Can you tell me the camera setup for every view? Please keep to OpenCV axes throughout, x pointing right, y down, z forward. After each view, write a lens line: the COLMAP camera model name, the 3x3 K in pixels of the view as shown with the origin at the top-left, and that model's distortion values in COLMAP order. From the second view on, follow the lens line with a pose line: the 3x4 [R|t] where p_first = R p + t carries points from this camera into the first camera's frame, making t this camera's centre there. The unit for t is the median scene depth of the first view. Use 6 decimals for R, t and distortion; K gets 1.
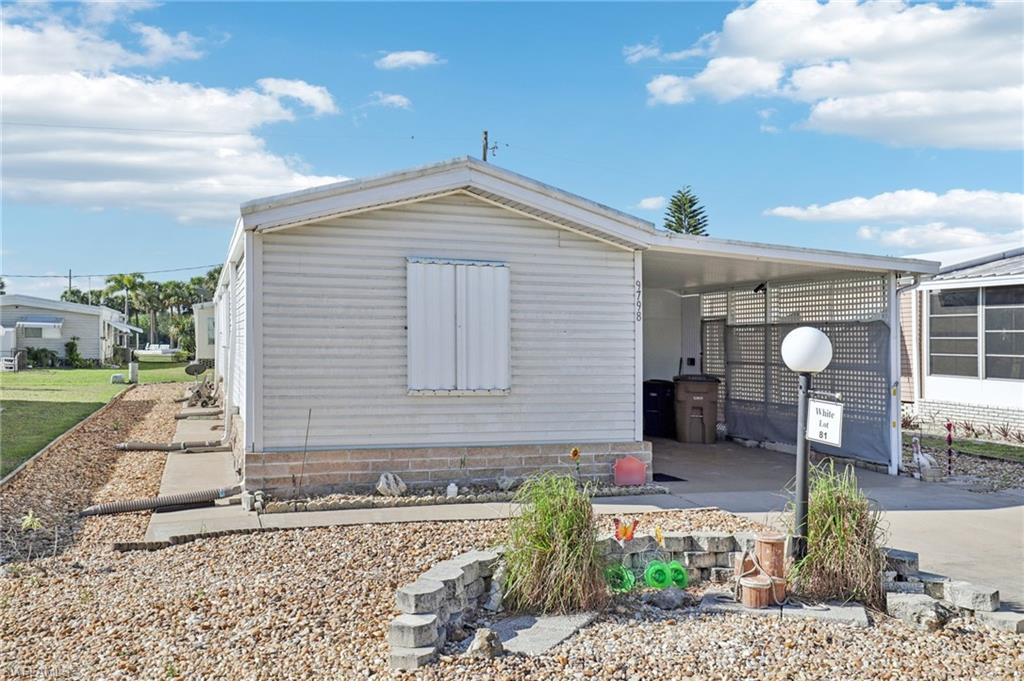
lens RADIAL K [[912.6, 0, 512.0], [0, 912.6, 340.5], [0, 0, 1]] dist [0.062402, -0.000405]
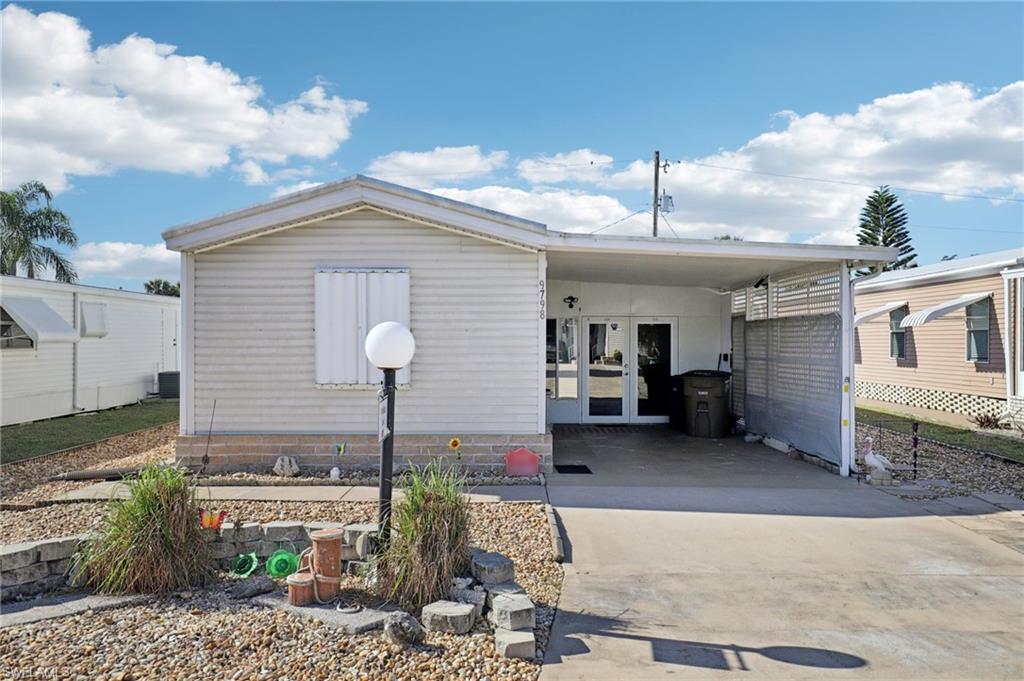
lens RADIAL K [[780.4, 0, 512.0], [0, 780.4, 340.5], [0, 0, 1]] dist [0.019592, 0.002704]
pose [[0.942067, -0.013832, -0.335139, 0.443868], [0.013748, 0.999902, -0.002622, 0.005604], [0.335143, -0.002138, 0.942165, 0.160956]]
